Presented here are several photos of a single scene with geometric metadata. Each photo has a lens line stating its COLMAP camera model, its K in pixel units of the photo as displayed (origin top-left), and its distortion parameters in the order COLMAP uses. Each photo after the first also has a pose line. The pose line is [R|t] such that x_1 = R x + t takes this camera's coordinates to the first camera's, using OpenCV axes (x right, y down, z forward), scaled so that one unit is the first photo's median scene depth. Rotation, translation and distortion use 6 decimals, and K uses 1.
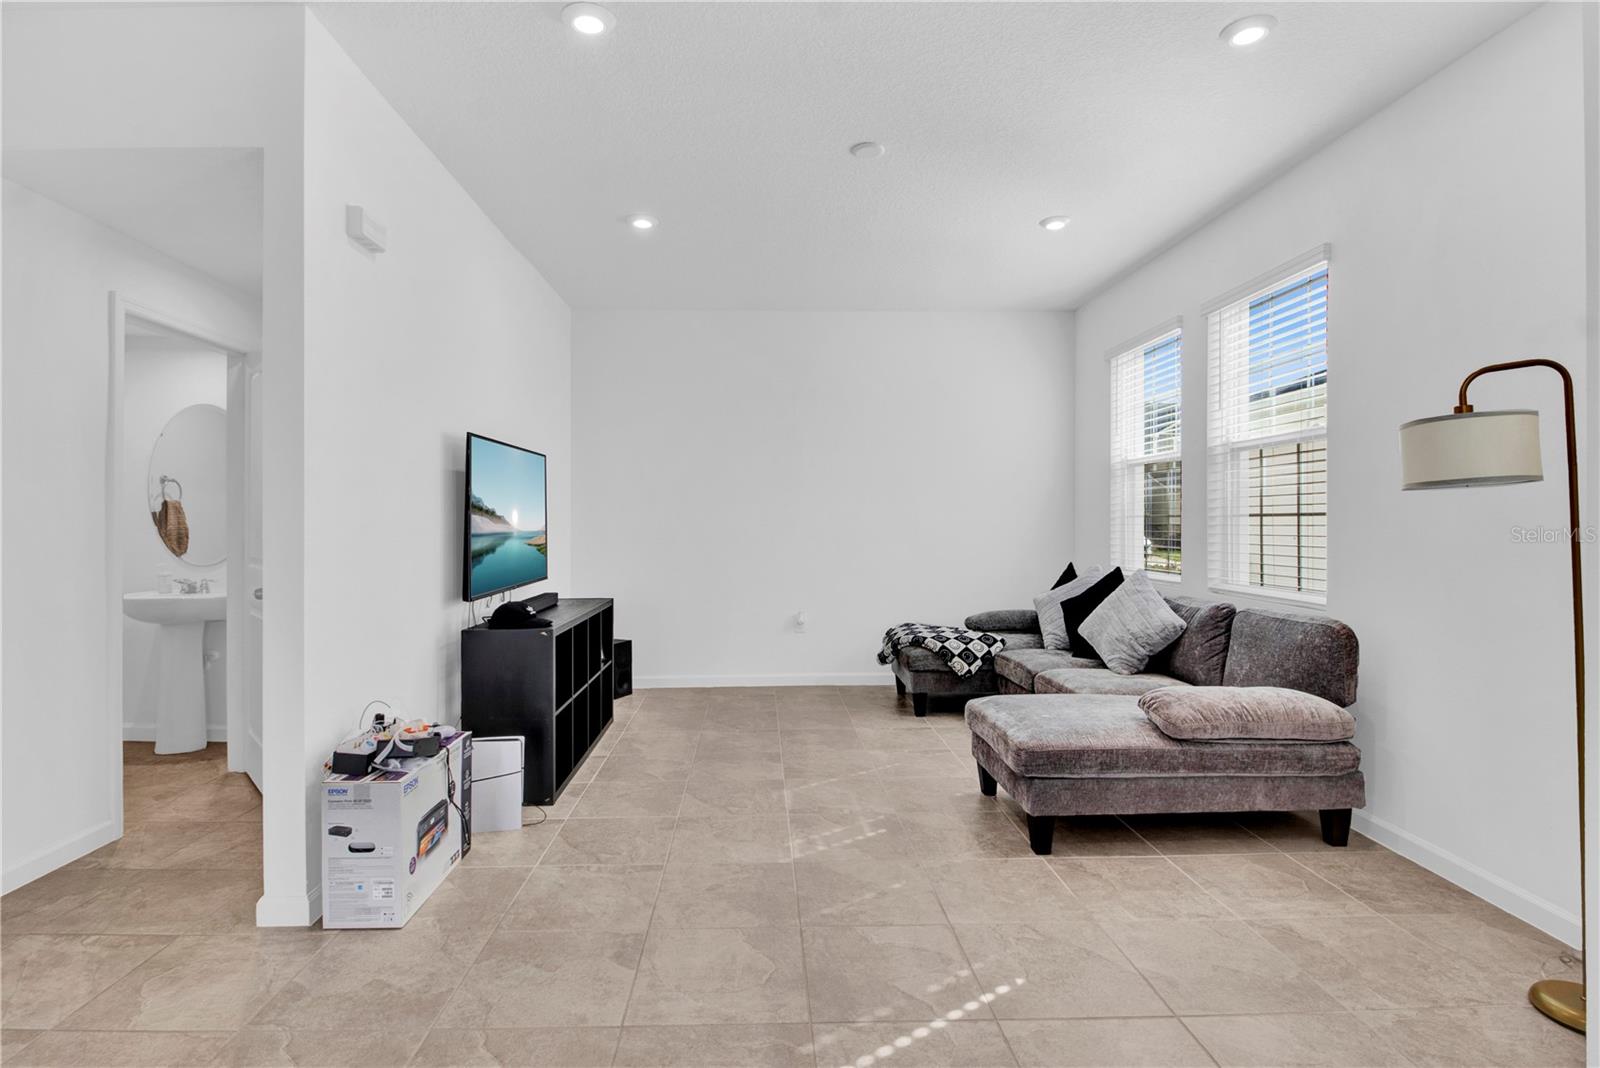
lens RADIAL K [[764.2, 0, 806.9], [0, 764.2, 514.6], [0, 0, 1]] dist [-0.012832, 0.000003]
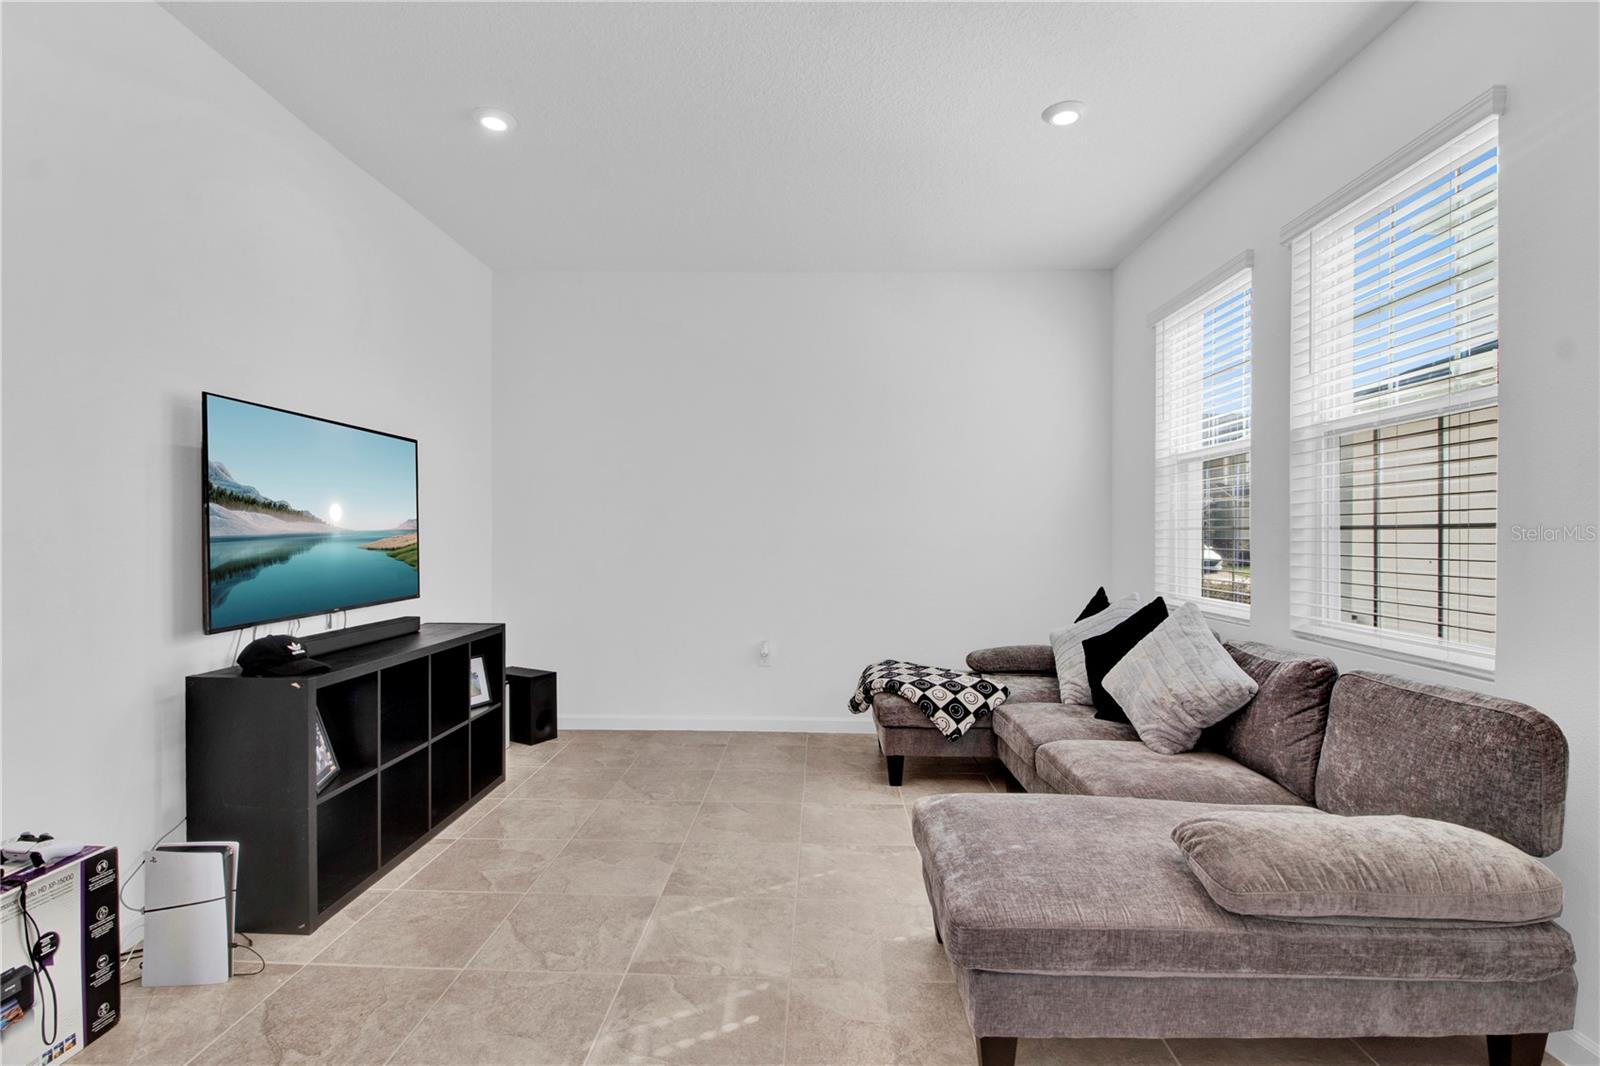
lens RADIAL K [[758.5, 0, 806.8], [0, 758.5, 519.3], [0, 0, 1]] dist [0.000010, -0.001280]
pose [[0.996776, 0.007664, -0.079869, 0.151396], [-0.008068, 0.999956, -0.004737, 0.001467], [0.079829, 0.005366, 0.996794, 0.295193]]
